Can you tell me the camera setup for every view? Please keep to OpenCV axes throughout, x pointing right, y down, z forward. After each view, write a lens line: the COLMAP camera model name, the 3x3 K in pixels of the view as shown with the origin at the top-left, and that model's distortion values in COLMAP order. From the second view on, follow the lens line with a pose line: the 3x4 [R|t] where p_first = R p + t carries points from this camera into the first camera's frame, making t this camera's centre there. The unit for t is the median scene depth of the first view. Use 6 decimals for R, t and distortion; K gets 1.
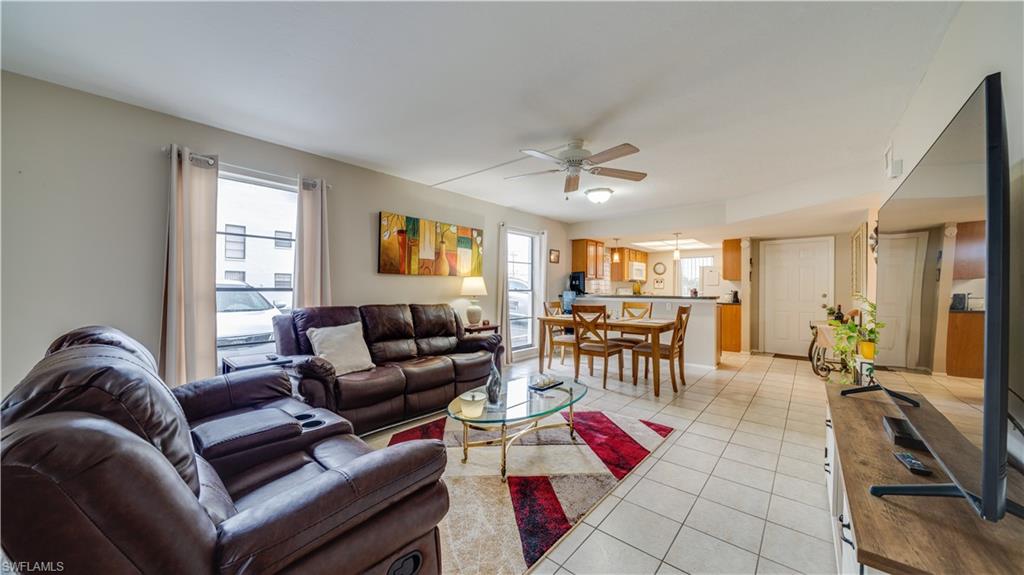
lens RADIAL K [[354.7, 0, 514.7], [0, 354.7, 289.5], [0, 0, 1]] dist [0.000271, -0.000035]
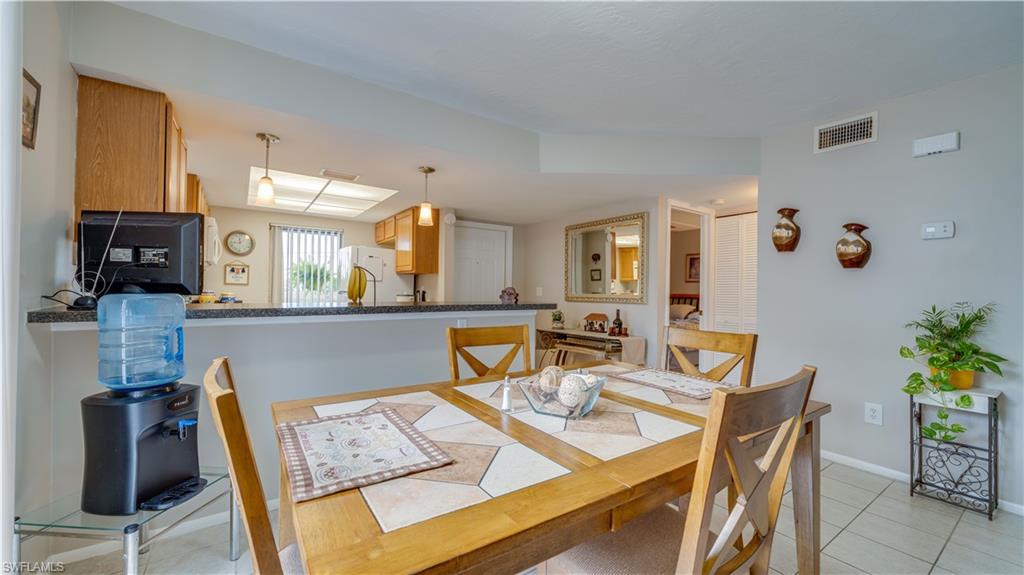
lens RADIAL K [[395.1, 0, 513.9], [0, 395.1, 291.5], [0, 0, 1]] dist [-0.008290, -0.000039]
pose [[0.253328, -0.001114, 0.967380, -0.017863], [-0.009962, 0.999943, 0.003760, 0.000757], [-0.967329, -0.010589, 0.253303, 0.983162]]
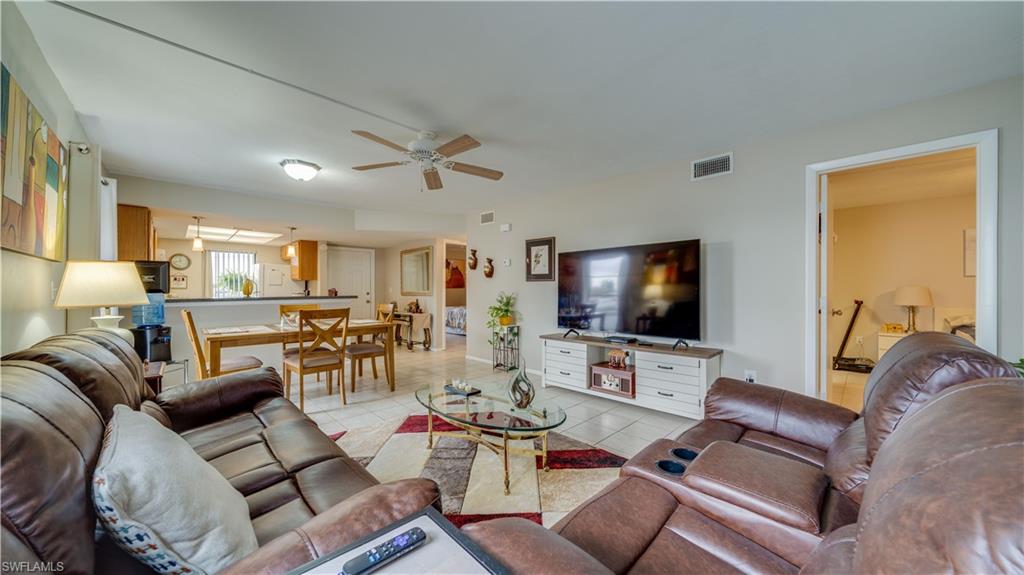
lens RADIAL K [[354.7, 0, 514.7], [0, 354.7, 289.5], [0, 0, 1]] dist [0.000271, -0.000035]
pose [[0.093387, -0.004194, 0.995621, -0.505418], [0.003085, 0.999988, 0.003923, -0.001753], [-0.995625, 0.002705, 0.093399, 0.456101]]
